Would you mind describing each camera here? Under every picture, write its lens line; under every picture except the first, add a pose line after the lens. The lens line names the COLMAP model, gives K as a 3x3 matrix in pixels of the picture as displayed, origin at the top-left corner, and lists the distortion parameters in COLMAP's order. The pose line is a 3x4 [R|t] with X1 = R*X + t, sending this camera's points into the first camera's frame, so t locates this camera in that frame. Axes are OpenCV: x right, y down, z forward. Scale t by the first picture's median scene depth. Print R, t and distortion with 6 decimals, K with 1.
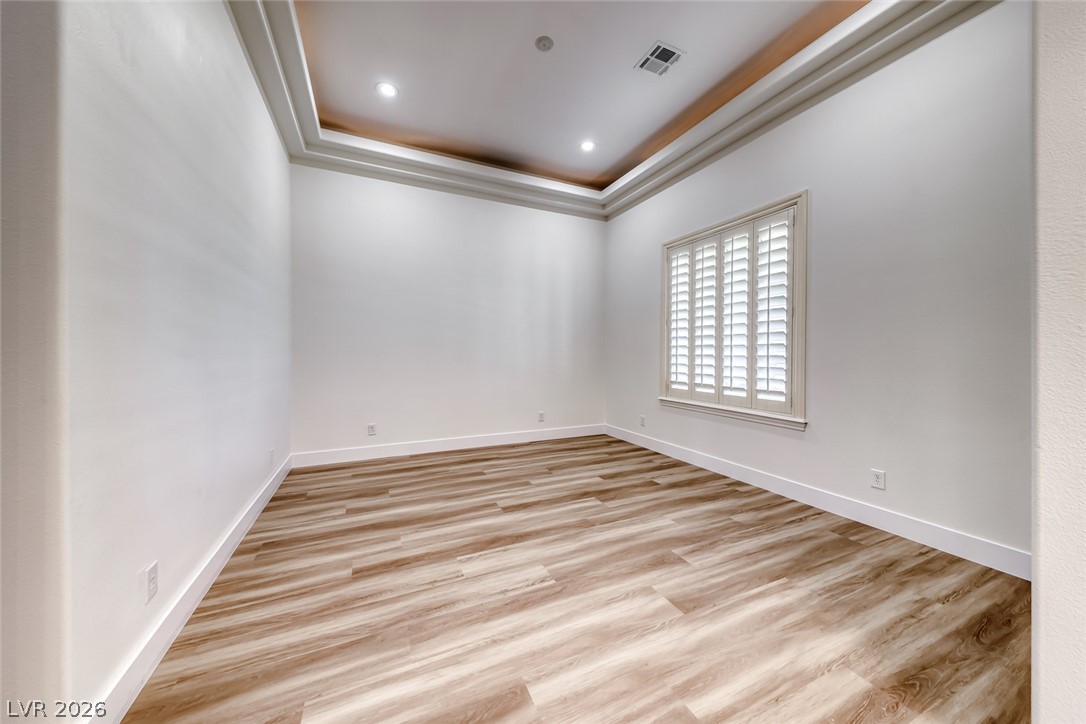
lens RADIAL K [[371.0, 0, 539.0], [0, 371.0, 358.3], [0, 0, 1]] dist [0.019803, -0.008373]
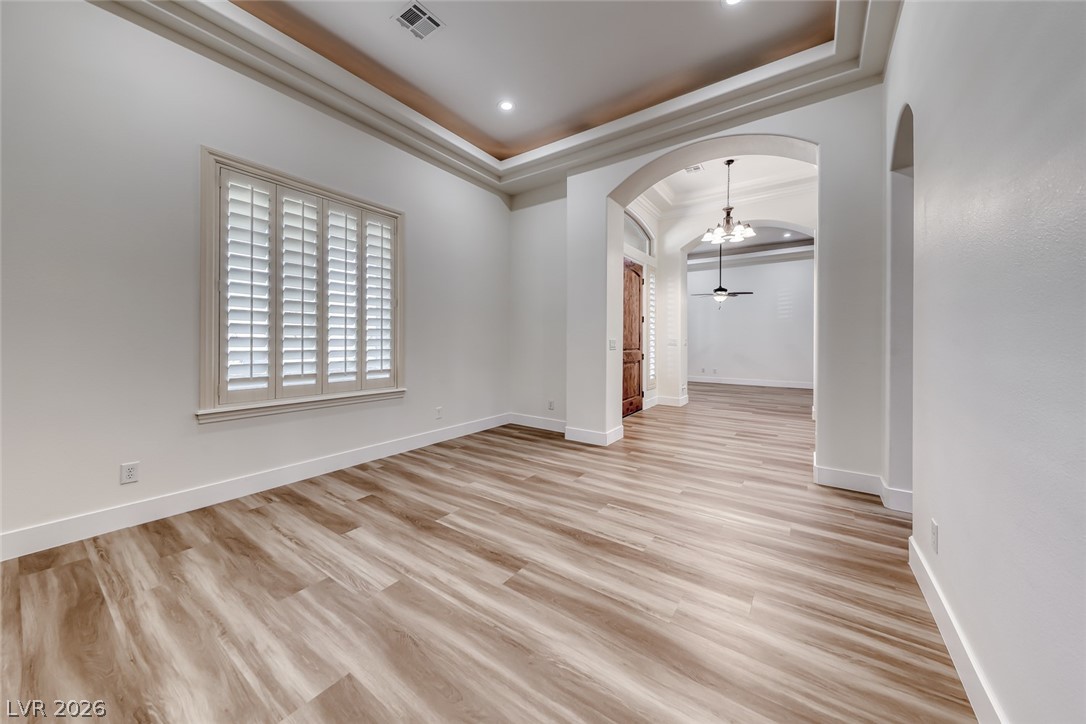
lens RADIAL K [[379.1, 0, 544.4], [0, 379.1, 341.9], [0, 0, 1]] dist [-0.000358, -0.004070]
pose [[-0.515573, -0.006230, 0.856823, -0.654196], [0.007494, 0.999903, 0.011780, -0.008595], [-0.856813, 0.012495, -0.515476, 1.220373]]
